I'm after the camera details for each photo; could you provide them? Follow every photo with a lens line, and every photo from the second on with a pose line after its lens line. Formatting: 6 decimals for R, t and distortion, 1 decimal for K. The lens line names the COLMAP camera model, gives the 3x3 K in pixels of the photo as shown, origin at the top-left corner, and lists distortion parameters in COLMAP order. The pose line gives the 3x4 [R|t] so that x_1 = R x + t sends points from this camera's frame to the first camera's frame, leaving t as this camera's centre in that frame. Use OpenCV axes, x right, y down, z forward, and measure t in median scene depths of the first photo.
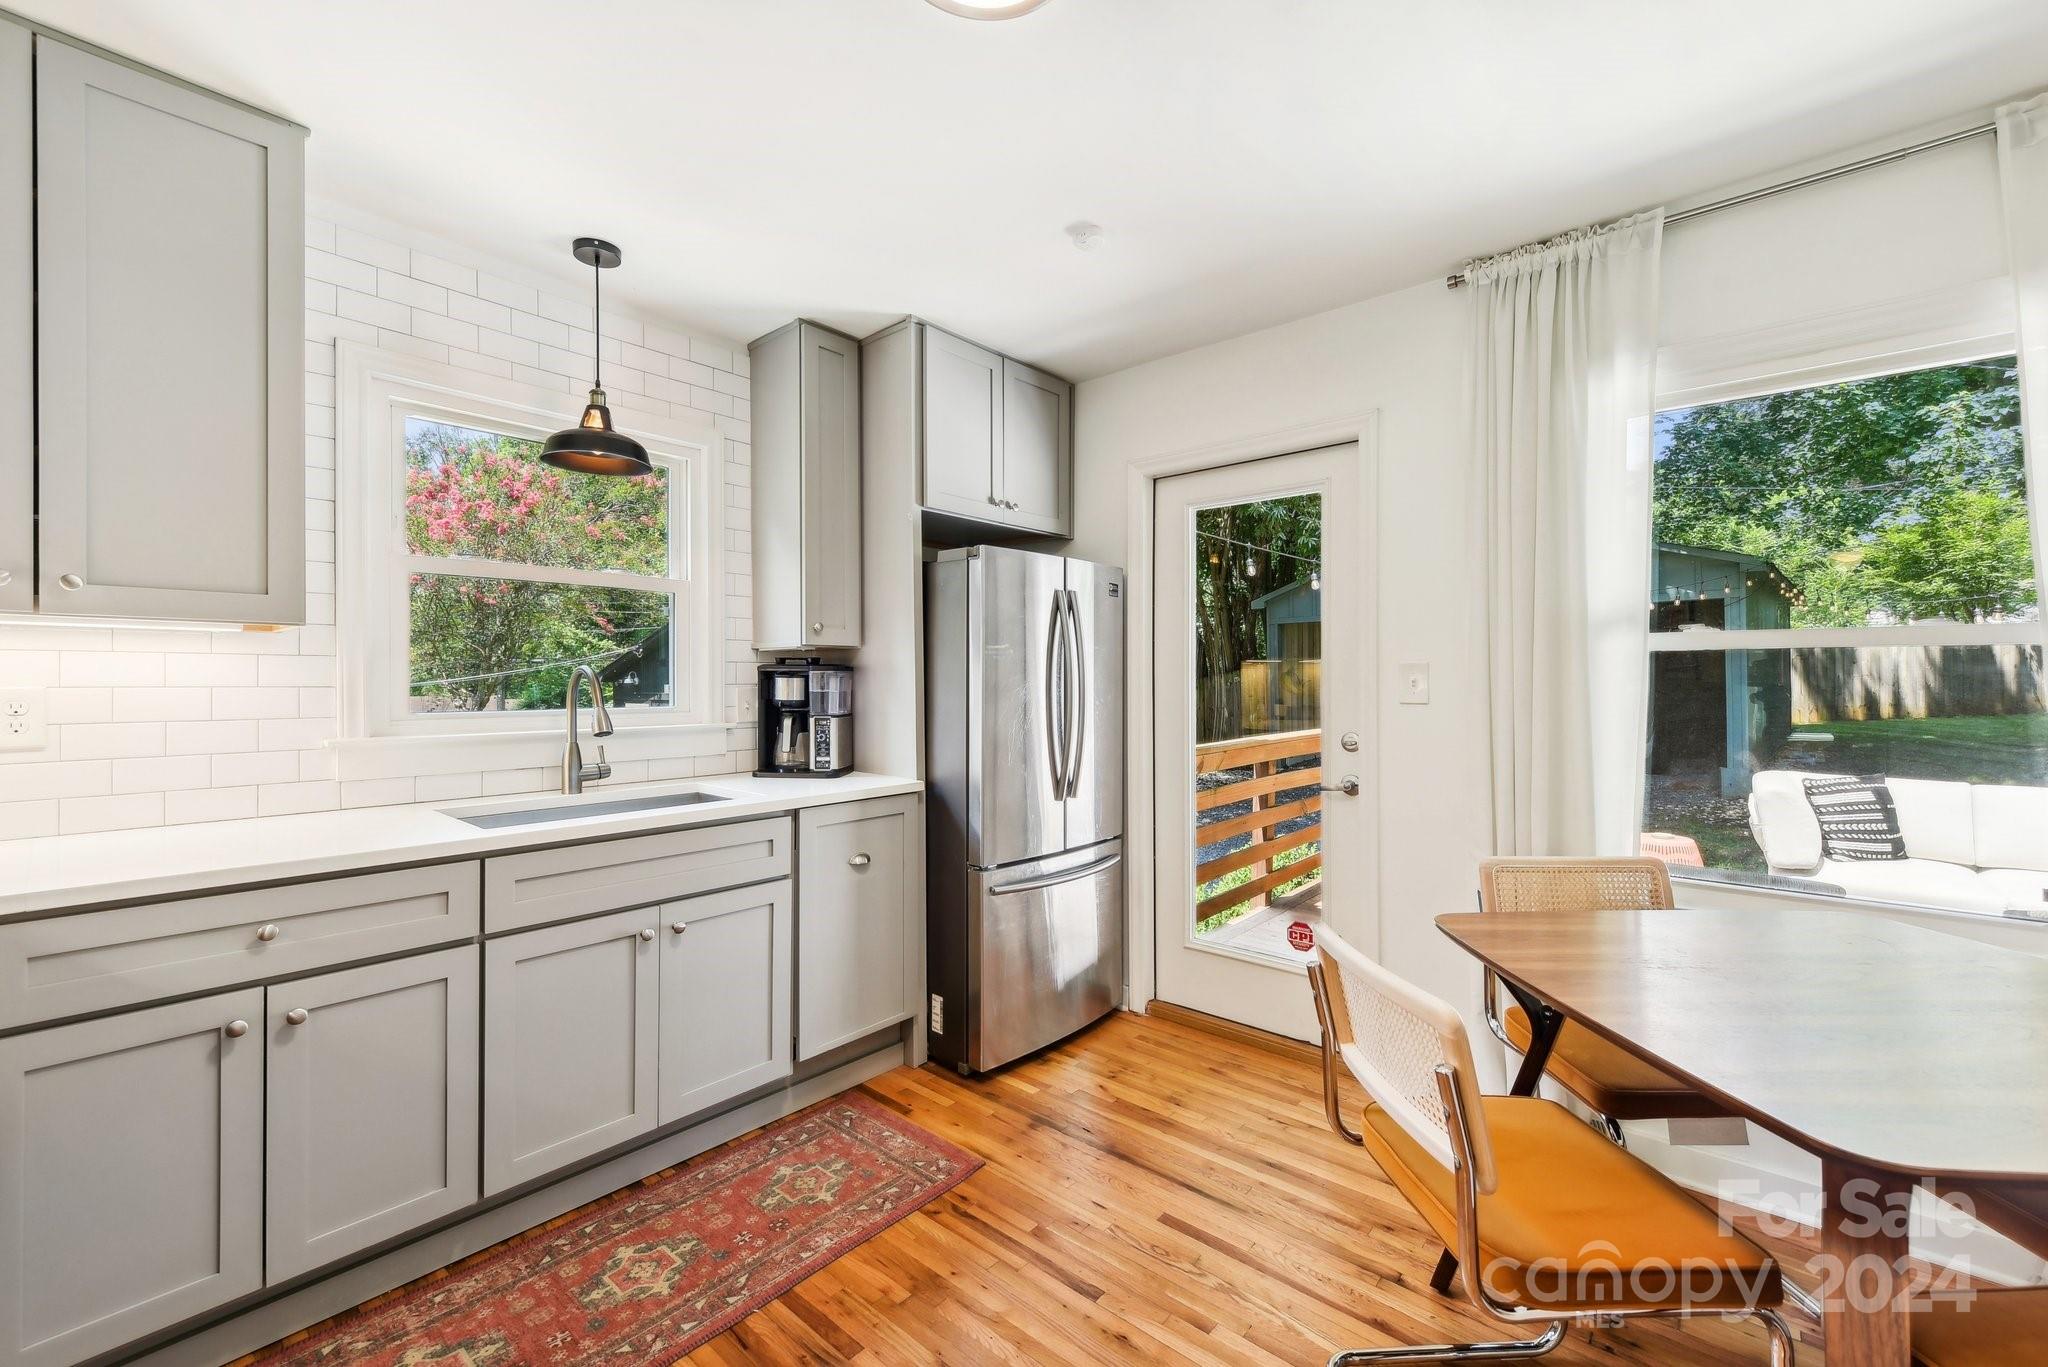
lens RADIAL K [[840.0, 0, 1010.2], [0, 840.0, 677.6], [0, 0, 1]] dist [0.007194, -0.000699]
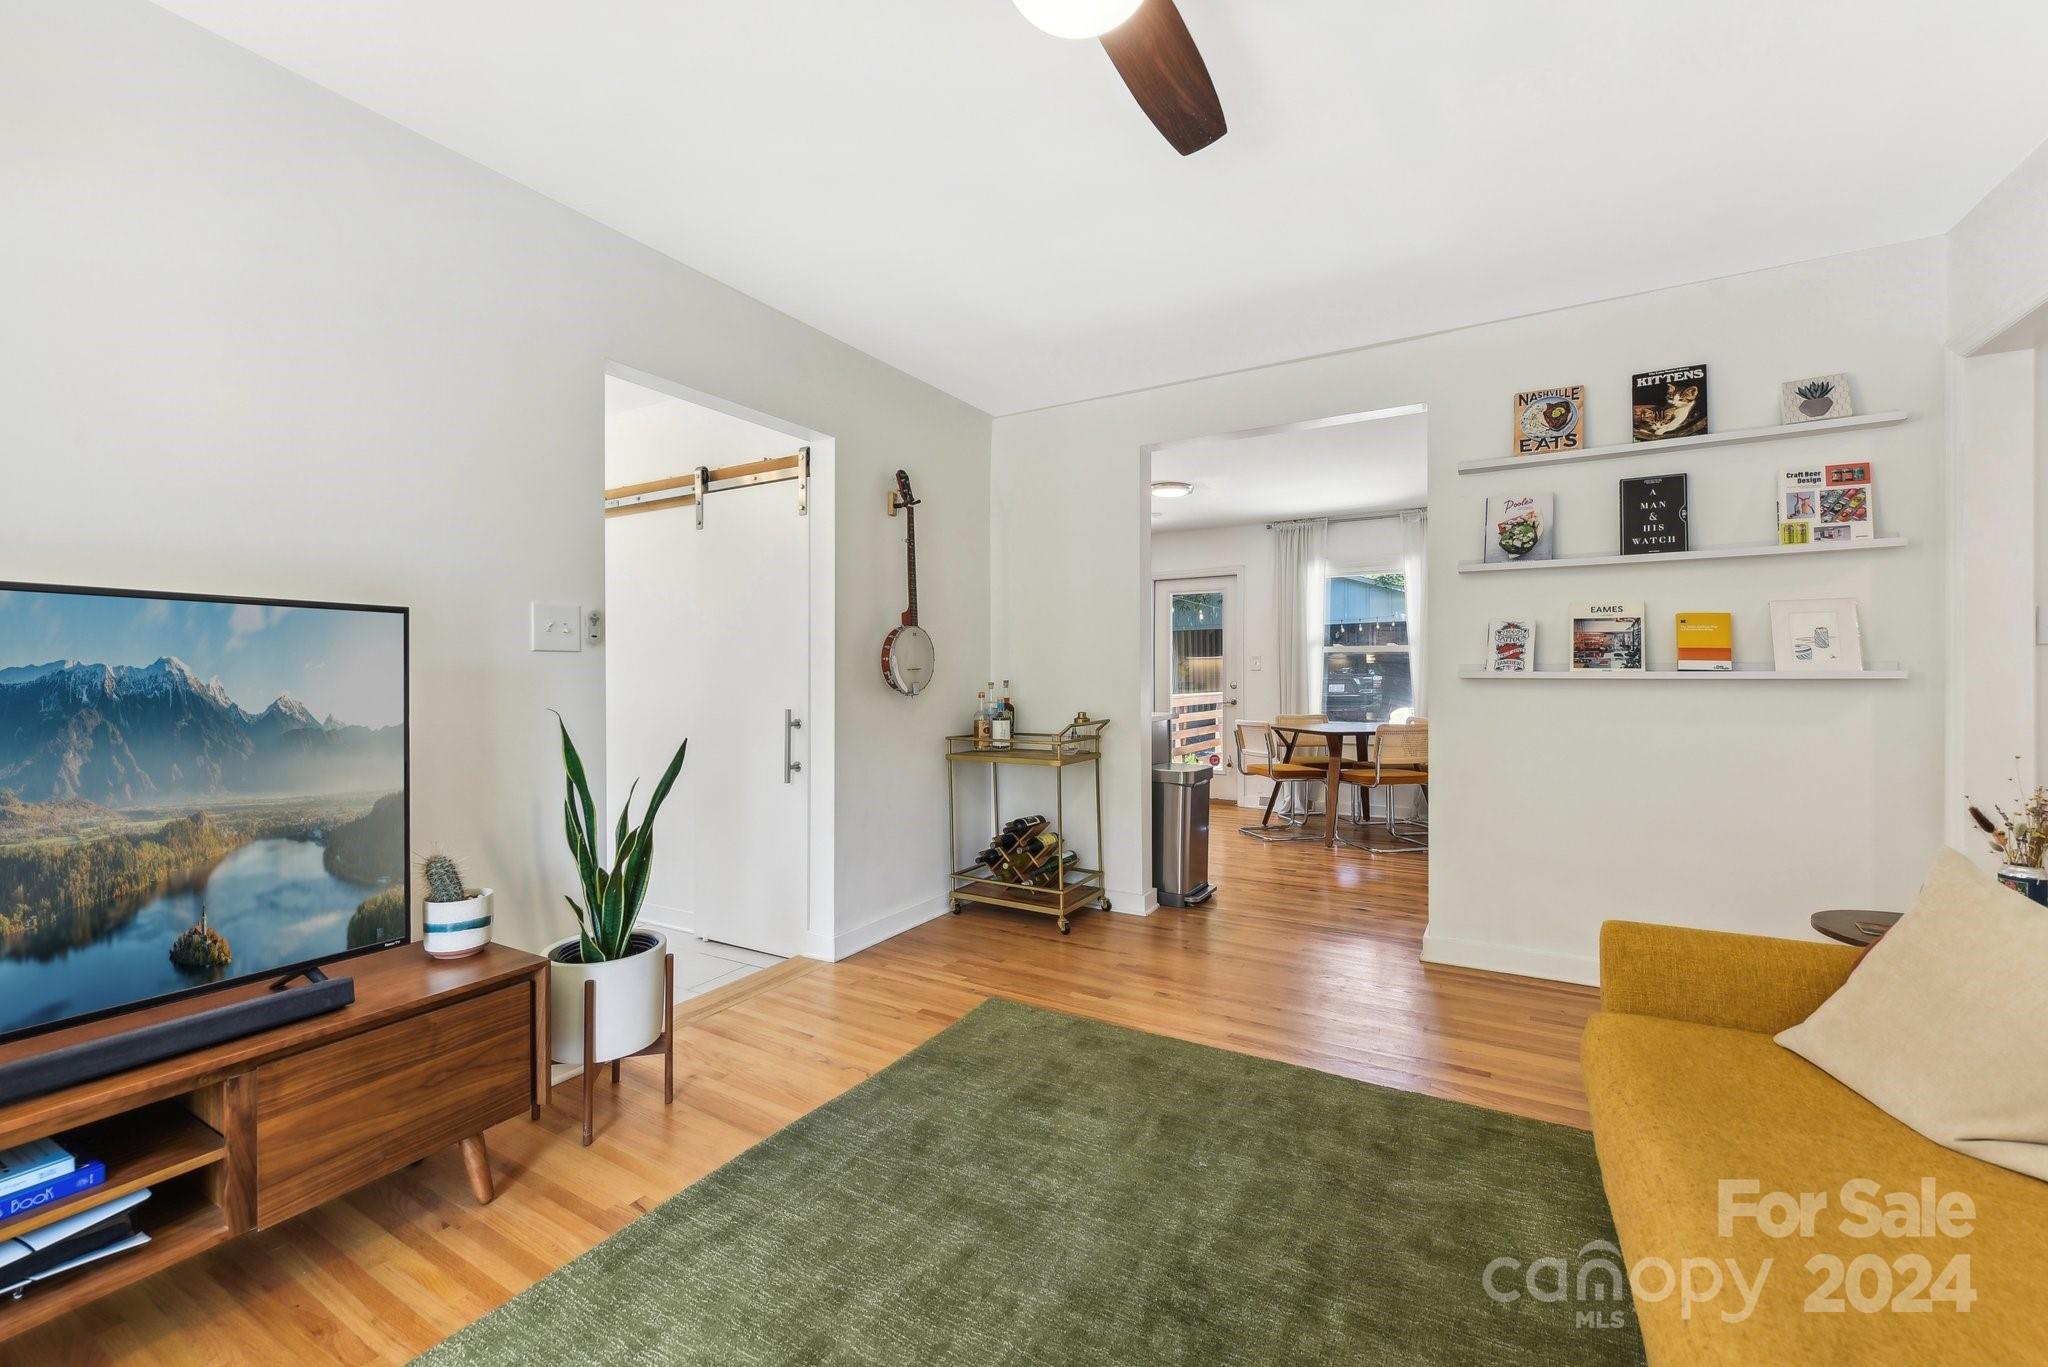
lens RADIAL K [[840.0, 0, 1027.2], [0, 840.0, 680.3], [0, 0, 1]] dist [0.007194, -0.000699]
pose [[0.977342, -0.003296, 0.211641, -1.030888], [0.002750, 0.999992, 0.002876, 0.066014], [-0.211649, -0.002229, 0.977343, -1.893780]]
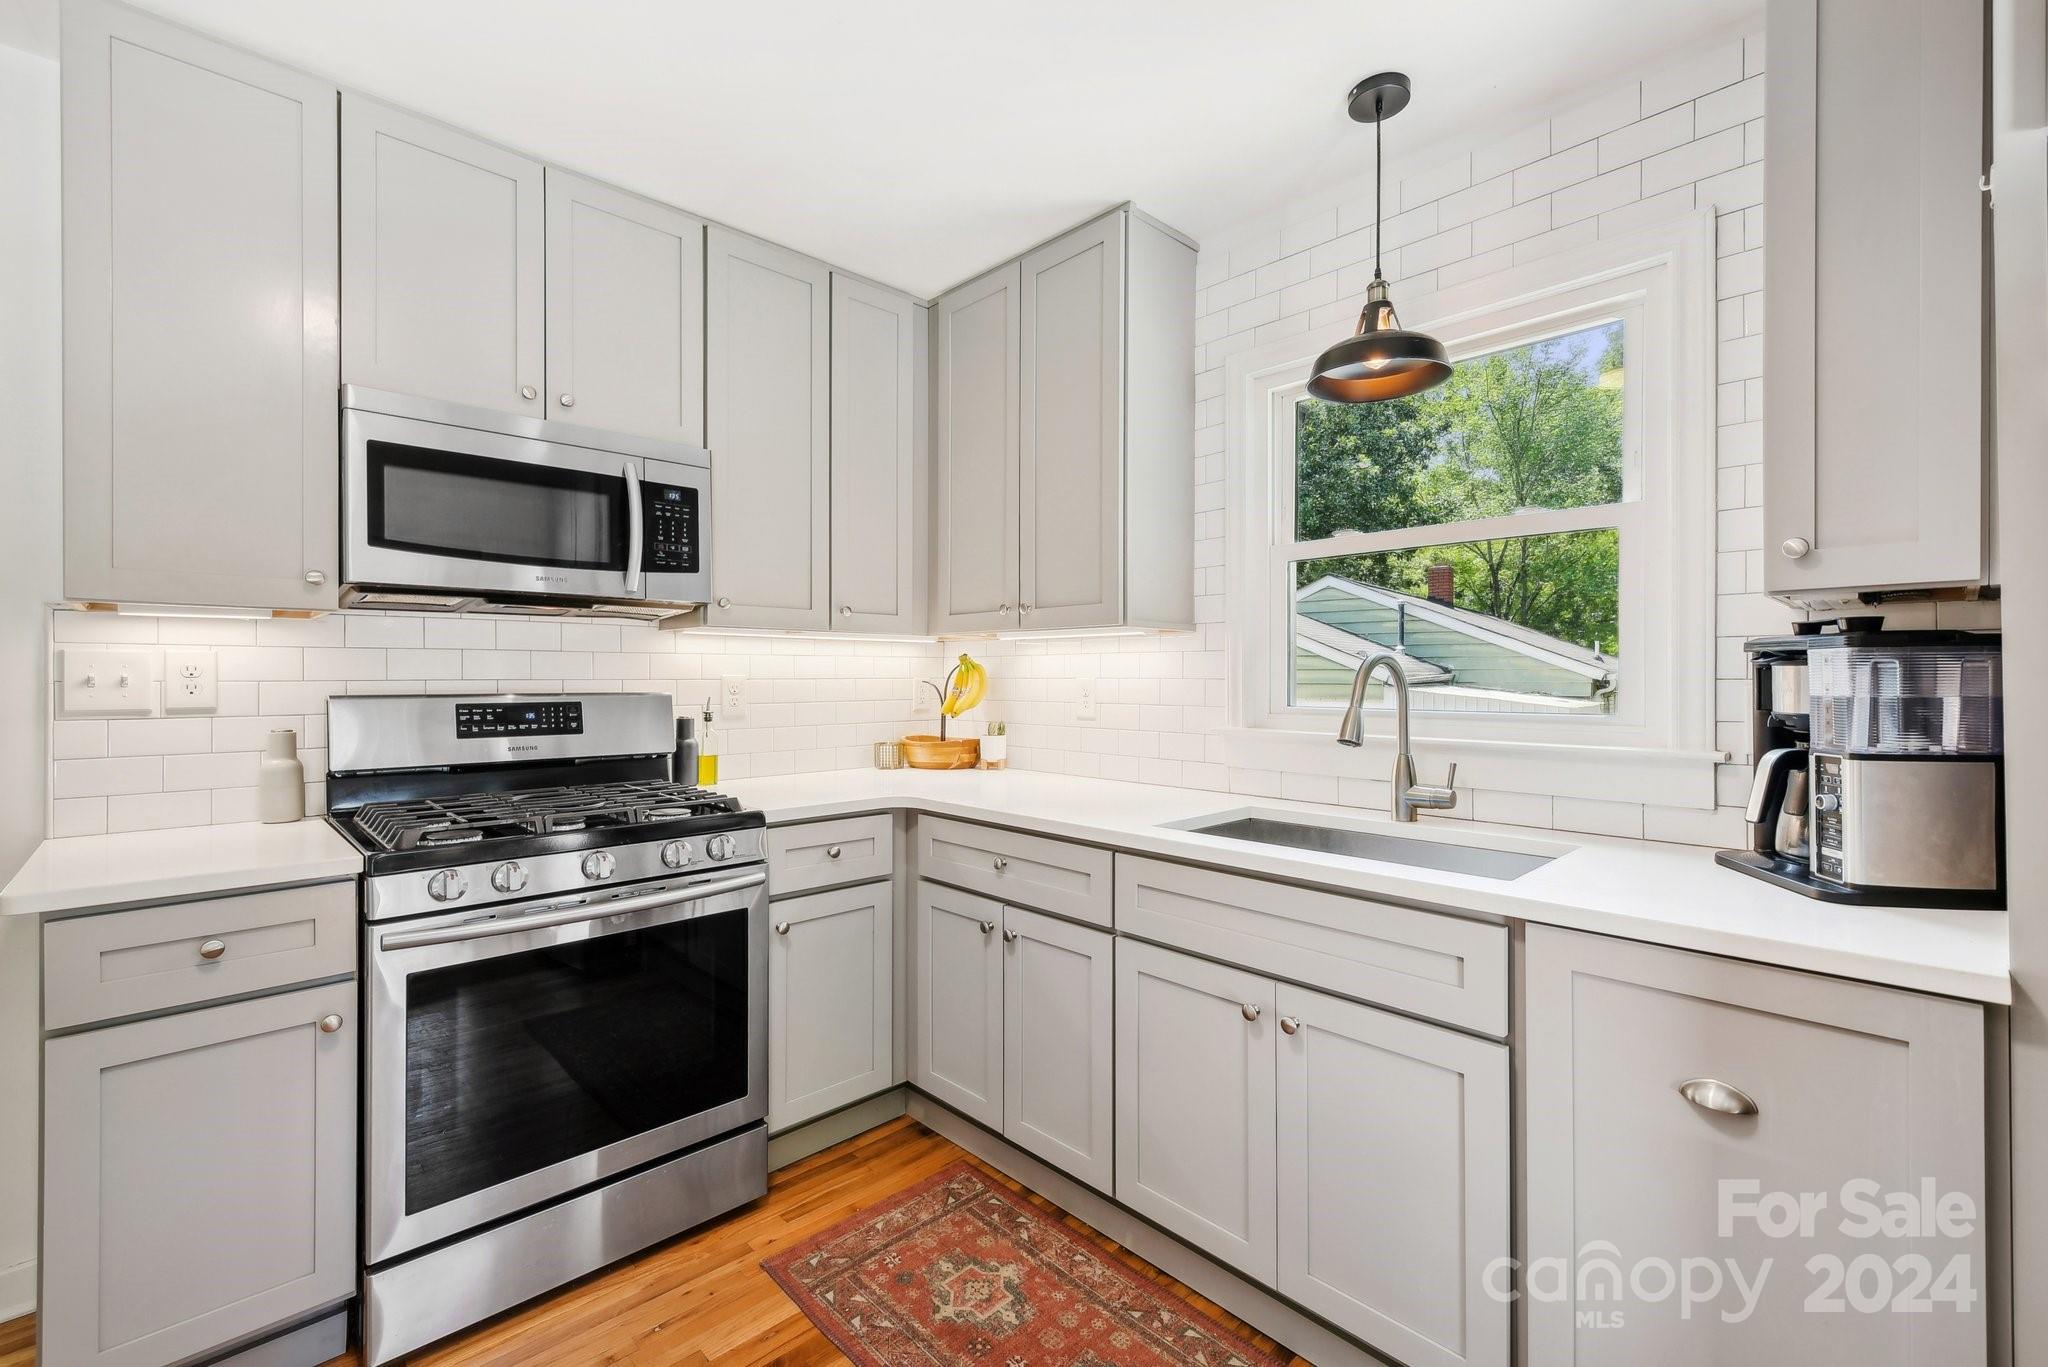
lens RADIAL K [[867.1, 0, 1021.8], [0, 867.1, 679.9], [0, 0, 1]] dist [0.003763, 0.000371]
pose [[-0.077461, 0.000382, -0.996995, 0.289878], [-0.001511, 0.999999, 0.000500, 0.010791], [0.996994, 0.001545, -0.077460, 0.721597]]
